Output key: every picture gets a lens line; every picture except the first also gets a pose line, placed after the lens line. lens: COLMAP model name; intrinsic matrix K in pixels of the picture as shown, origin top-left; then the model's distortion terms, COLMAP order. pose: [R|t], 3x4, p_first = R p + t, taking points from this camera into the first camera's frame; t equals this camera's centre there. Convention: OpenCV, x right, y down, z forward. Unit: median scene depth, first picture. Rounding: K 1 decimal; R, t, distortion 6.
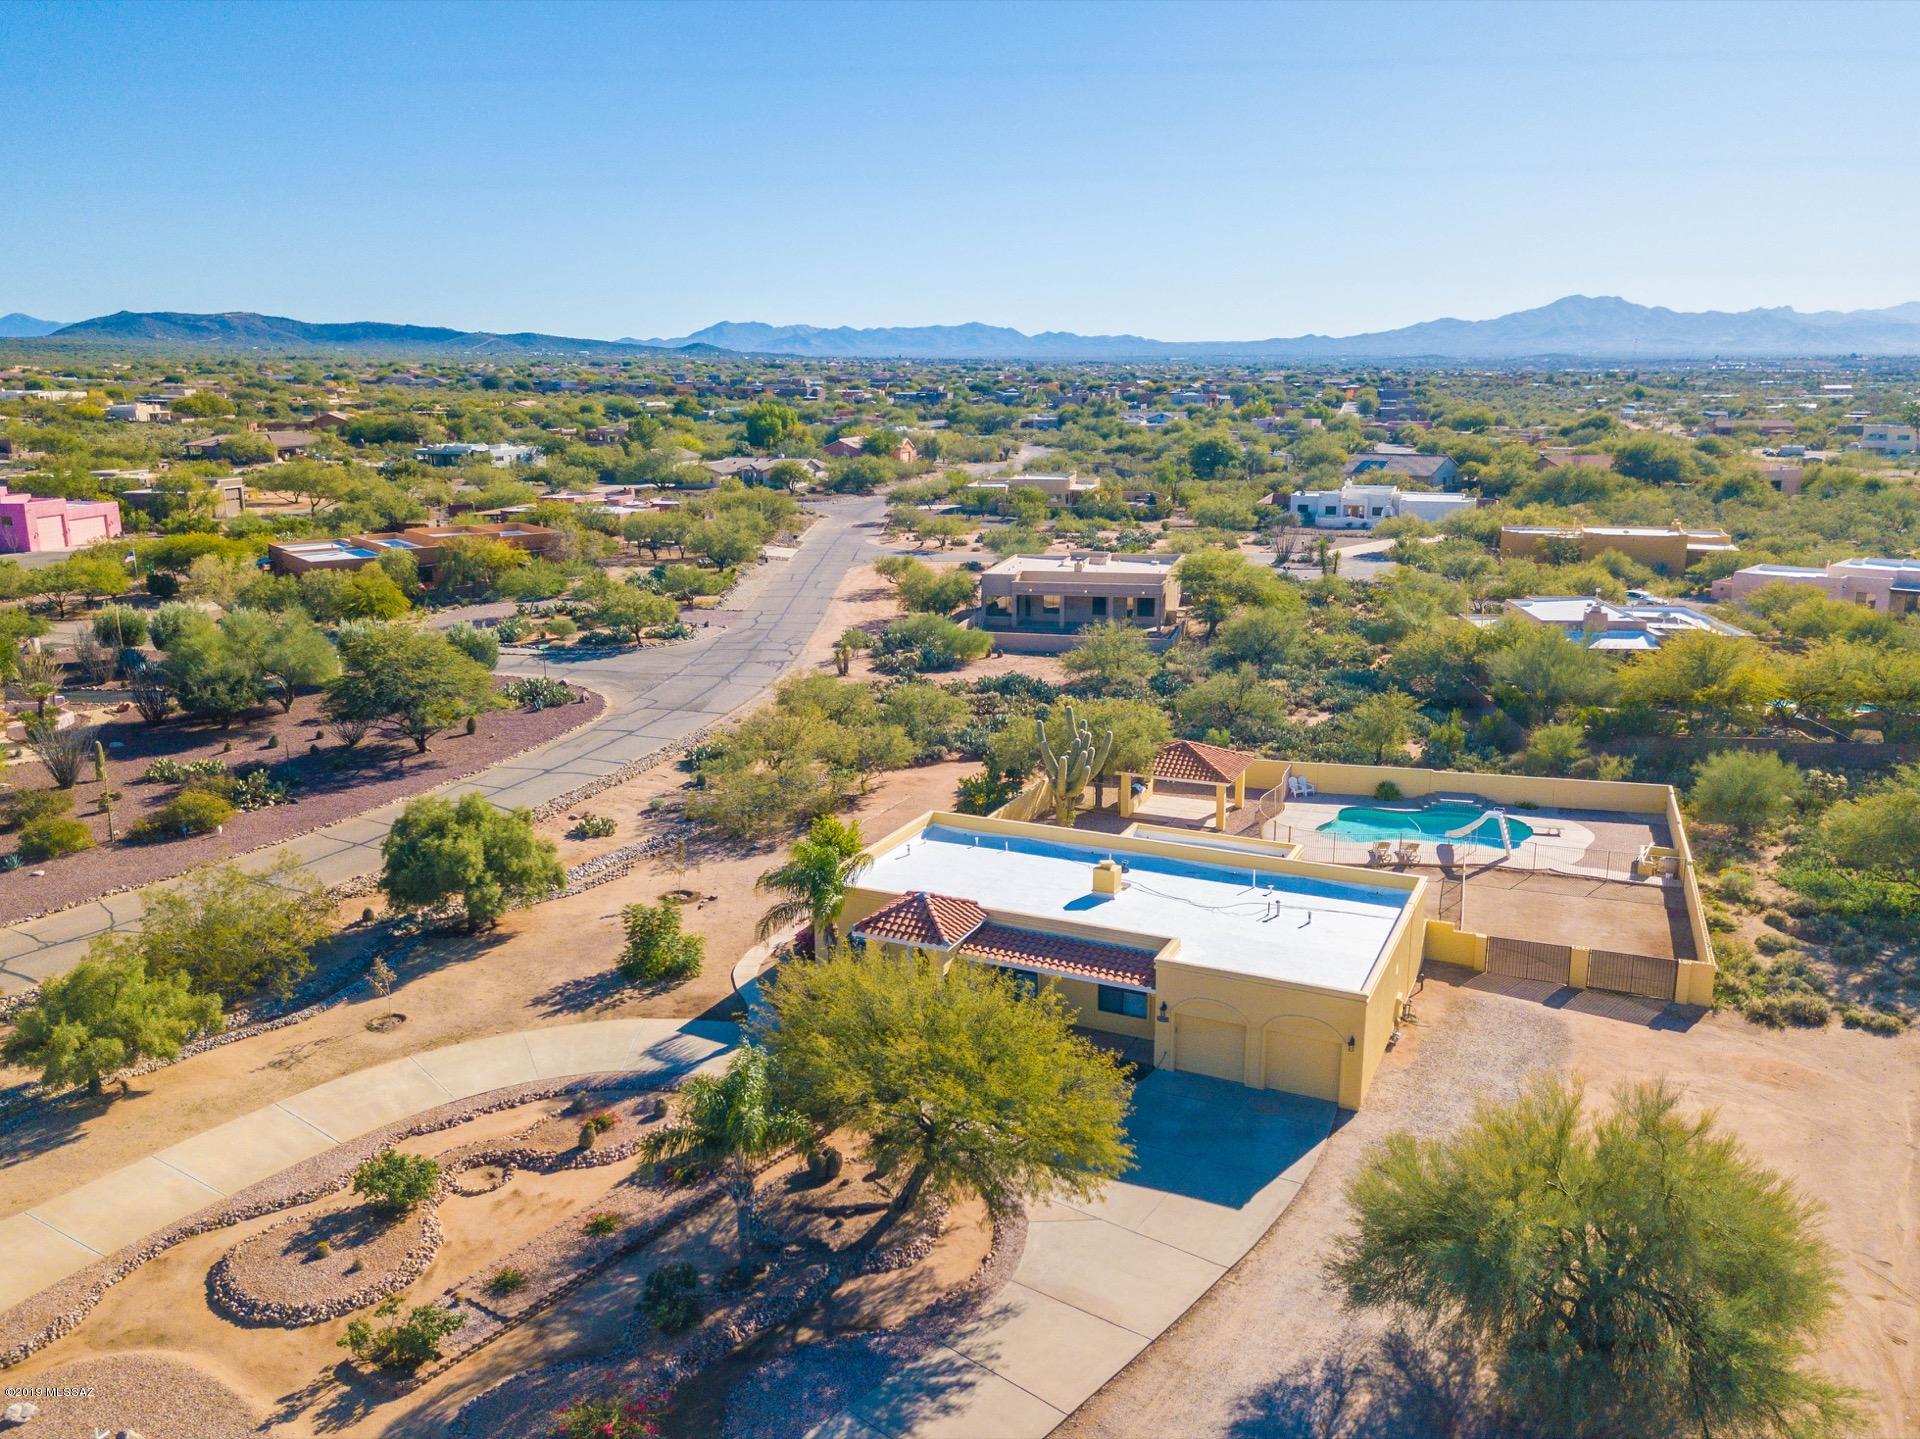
lens RADIAL K [[1528.3, 0, 958.5], [0, 1528.3, 638.6], [0, 0, 1]] dist [0.023992, 0.015714]
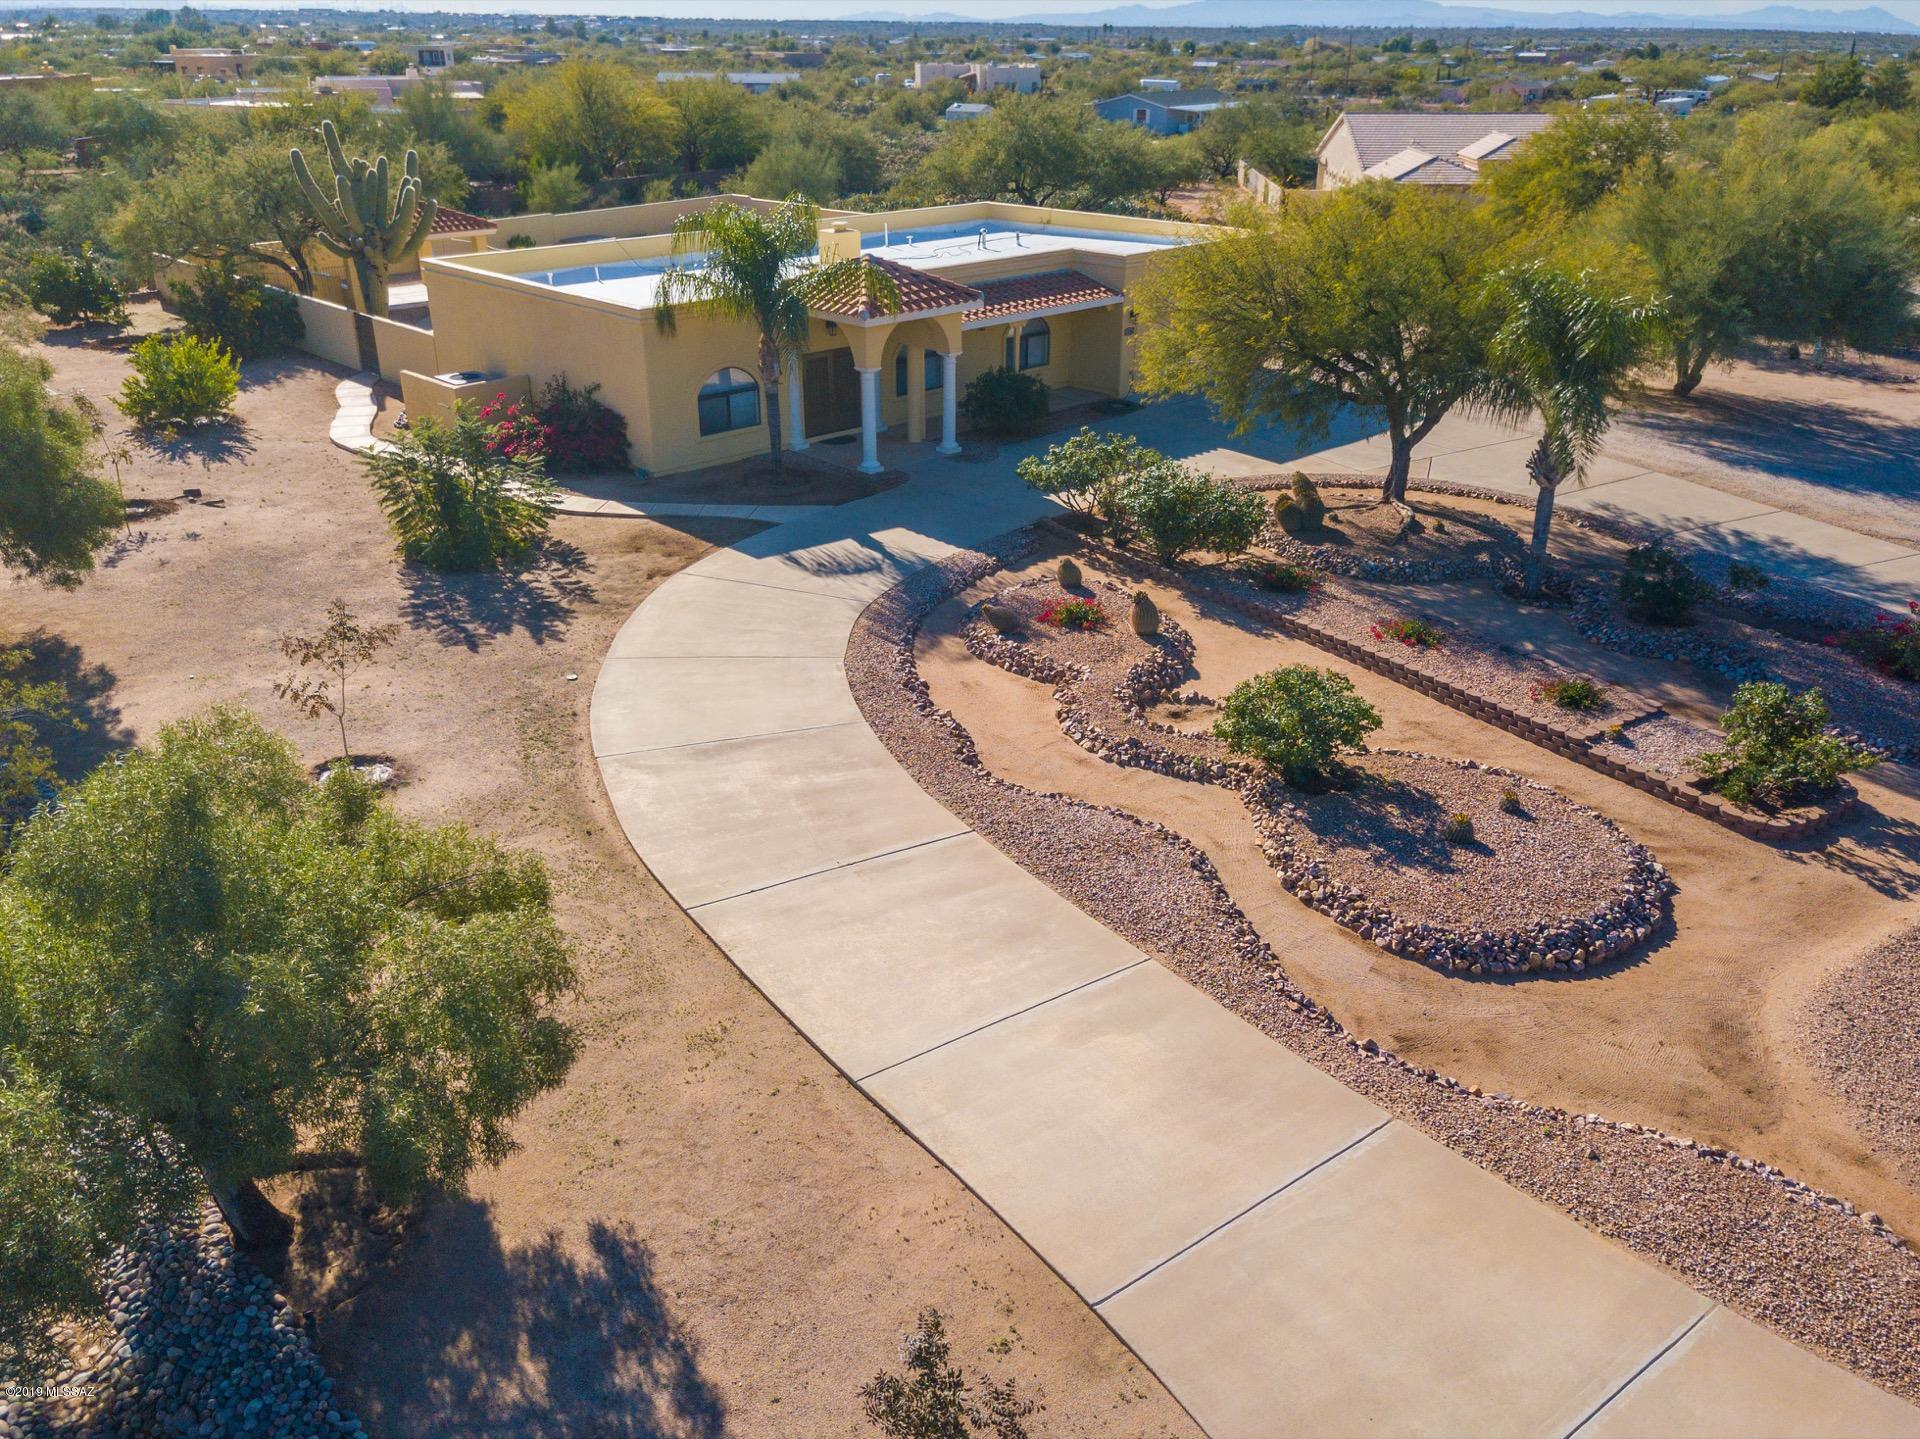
lens RADIAL K [[1522.4, 0, 970.3], [0, 1522.4, 682.8], [0, 0, 1]] dist [0.024989, -0.001699]
pose [[0.345768, -0.365619, 0.864157, -0.630365], [0.159157, 0.930469, 0.329994, 0.124142], [-0.924724, 0.023435, 0.379917, 0.699591]]
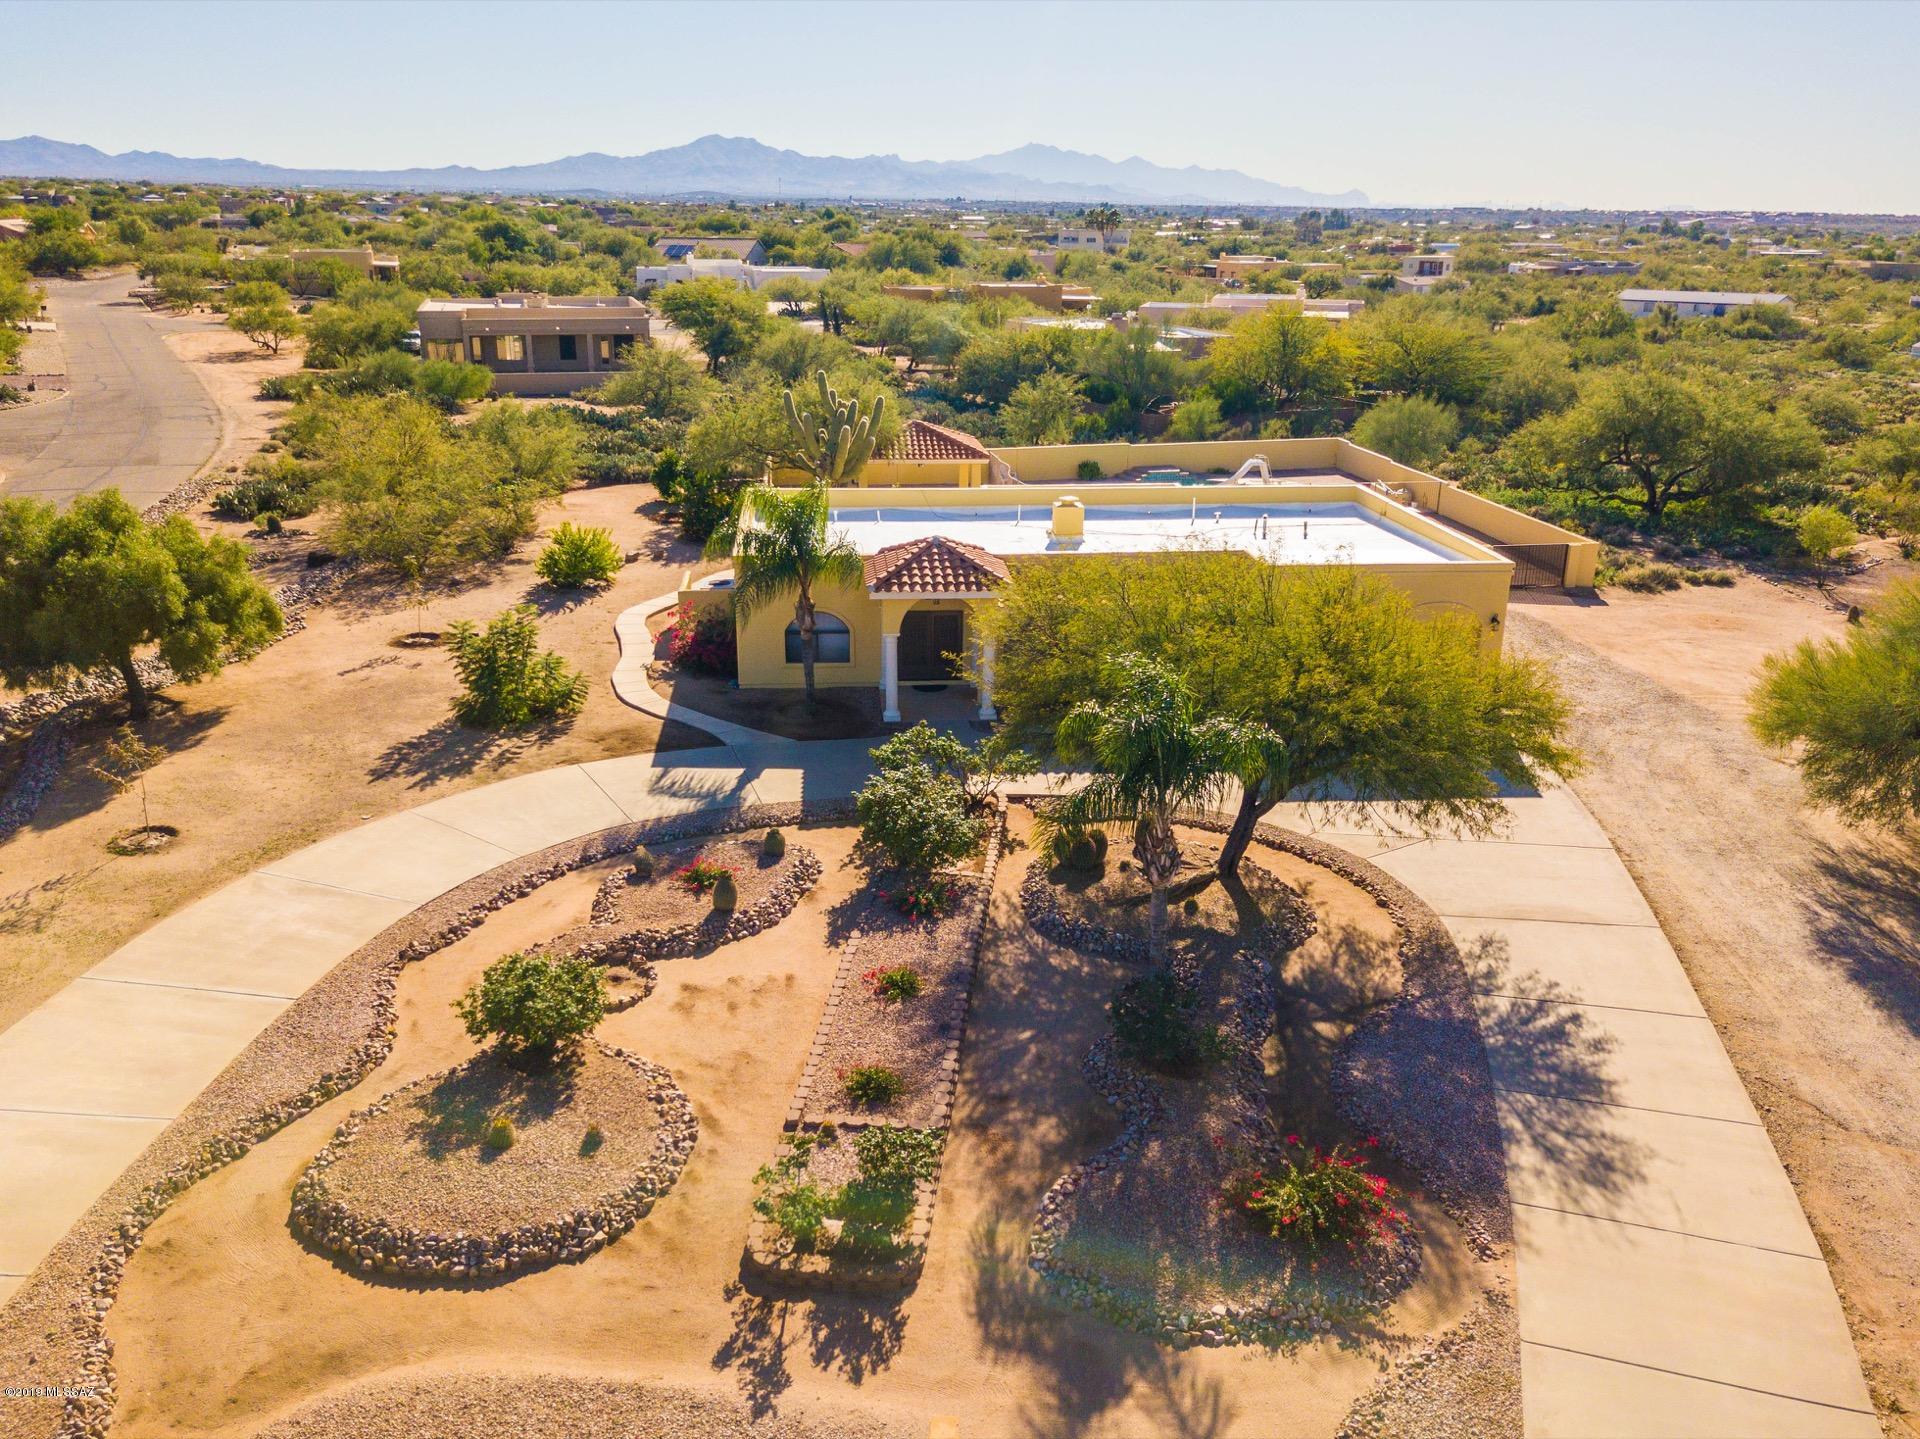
lens RADIAL K [[1522.4, 0, 970.3], [0, 1522.4, 682.8], [0, 0, 1]] dist [0.024989, -0.001699]
pose [[0.860194, -0.136773, 0.491283, -0.374095], [0.073210, 0.986504, 0.146457, 0.126869], [-0.504684, -0.090014, 0.858599, 0.343721]]
